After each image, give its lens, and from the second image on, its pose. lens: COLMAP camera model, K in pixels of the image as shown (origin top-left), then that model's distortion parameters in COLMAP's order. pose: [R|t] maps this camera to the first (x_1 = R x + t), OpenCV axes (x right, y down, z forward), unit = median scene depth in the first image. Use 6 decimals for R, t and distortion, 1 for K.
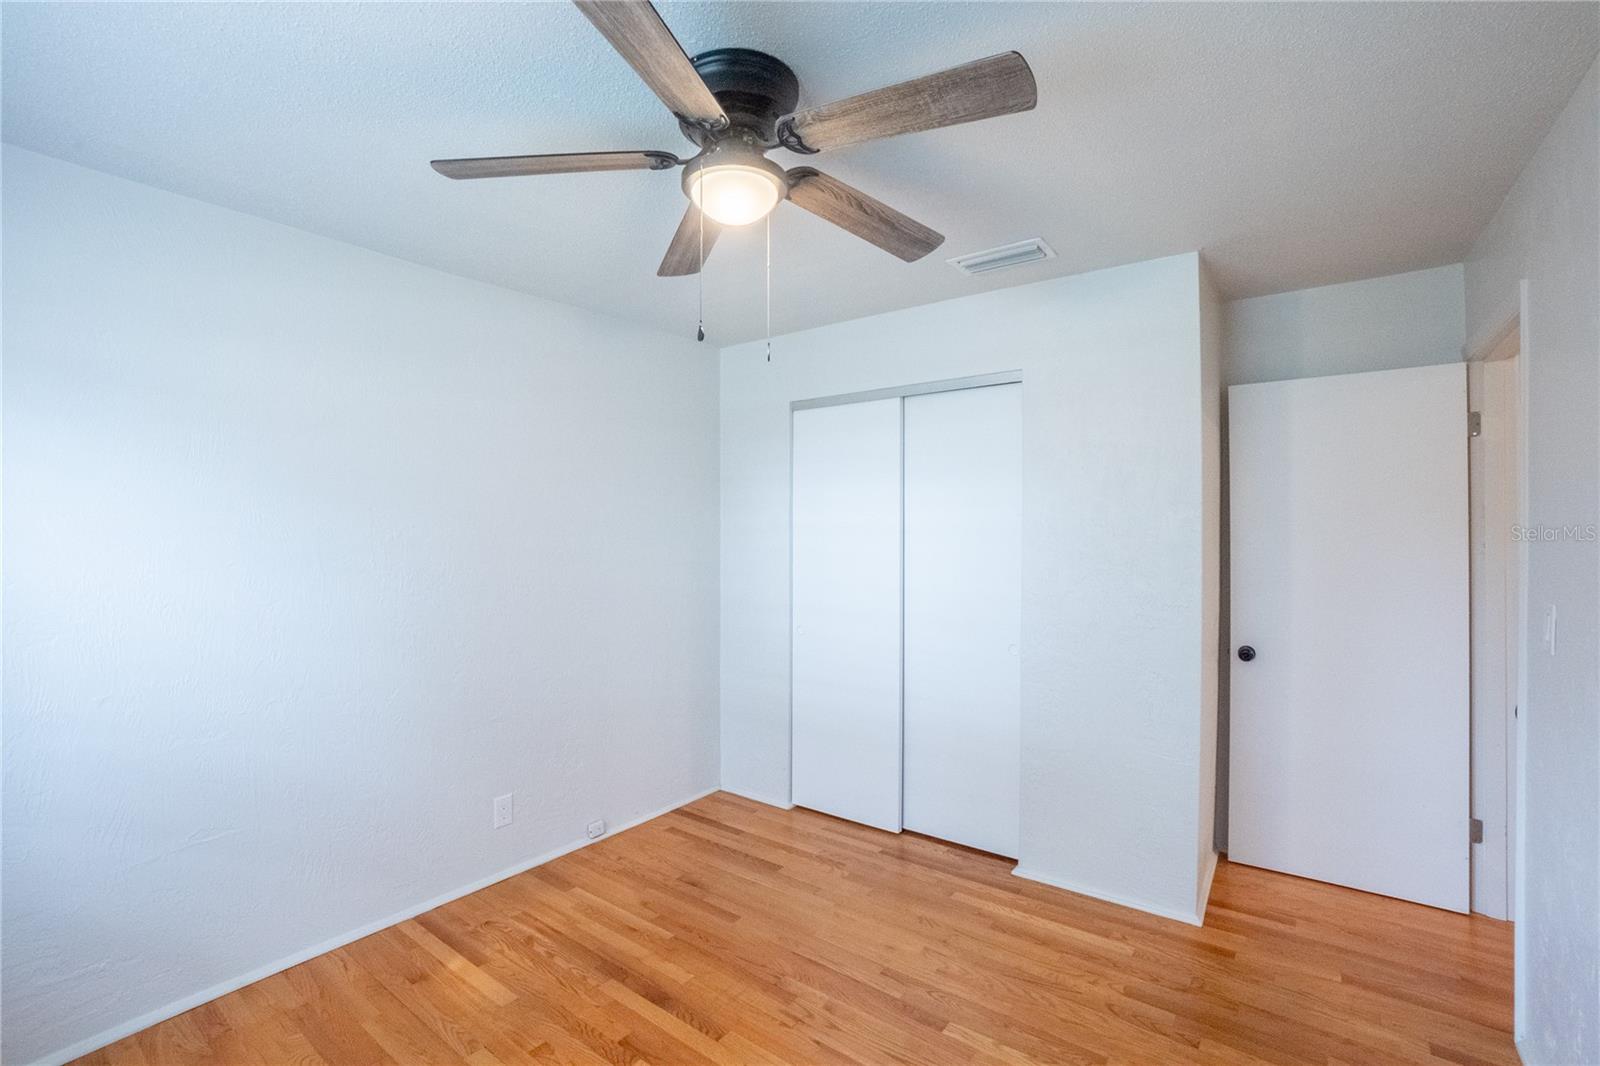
lens RADIAL K [[699.1, 0, 795.8], [0, 699.1, 523.4], [0, 0, 1]] dist [-0.031019, 0.008385]
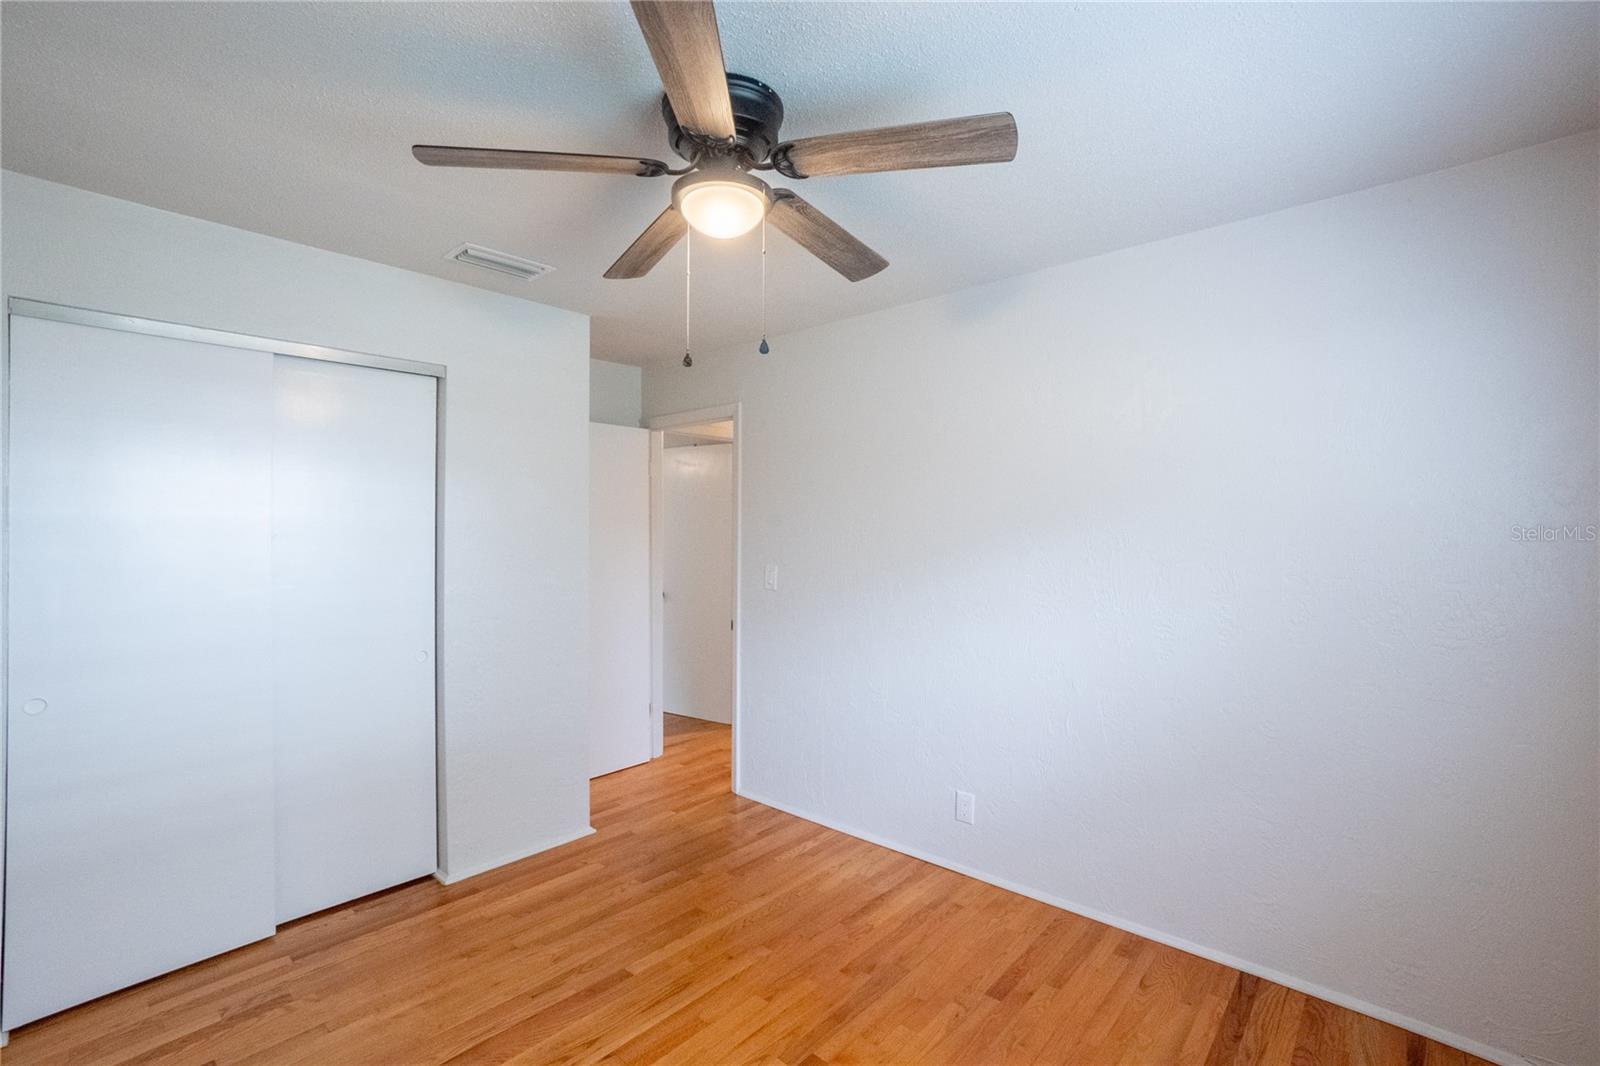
lens RADIAL K [[699.1, 0, 790.7], [0, 699.1, 526.7], [0, 0, 1]] dist [-0.031019, 0.008385]
pose [[0.115057, 0.003737, 0.993352, -0.668155], [-0.010050, 0.999946, -0.002597, 0.003058], [-0.993308, -0.009684, 0.115089, 0.468725]]
